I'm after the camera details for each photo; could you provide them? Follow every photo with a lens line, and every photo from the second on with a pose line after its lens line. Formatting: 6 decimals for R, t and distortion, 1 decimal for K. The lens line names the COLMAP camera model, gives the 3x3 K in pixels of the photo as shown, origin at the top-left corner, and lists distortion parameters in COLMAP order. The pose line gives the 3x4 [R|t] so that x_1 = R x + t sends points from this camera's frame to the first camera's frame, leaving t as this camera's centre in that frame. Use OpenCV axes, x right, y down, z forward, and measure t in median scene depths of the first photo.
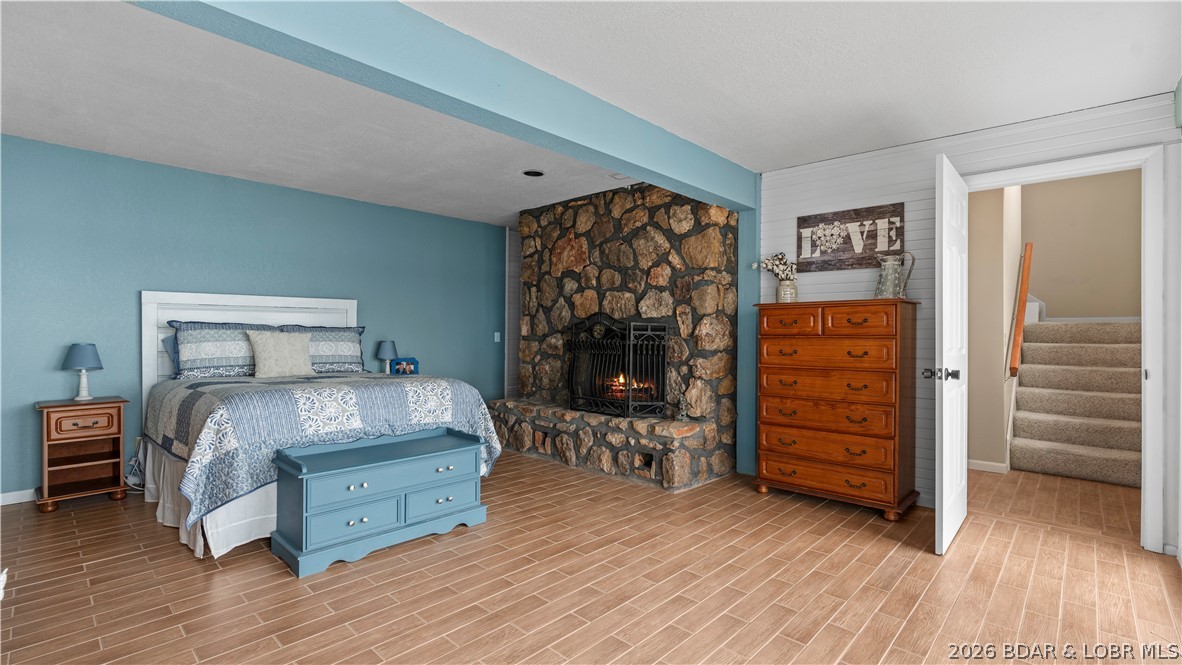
lens RADIAL K [[528.1, 0, 592.7], [0, 528.1, 334.2], [0, 0, 1]] dist [-0.008523, 0.003558]
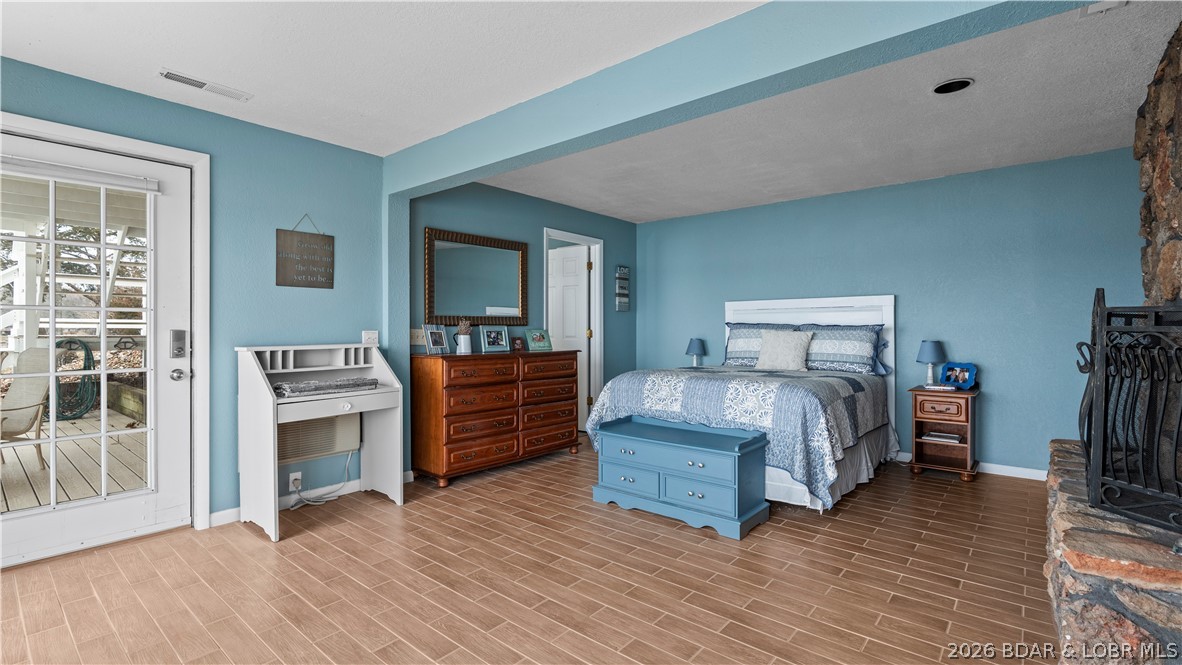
lens RADIAL K [[528.1, 0, 592.7], [0, 528.1, 331.3], [0, 0, 1]] dist [-0.008523, 0.003558]
pose [[0.066985, 0.000388, -0.997754, 0.666268], [-0.001970, 0.999998, 0.000257, -0.002456], [0.997752, 0.001949, 0.066986, 0.670902]]
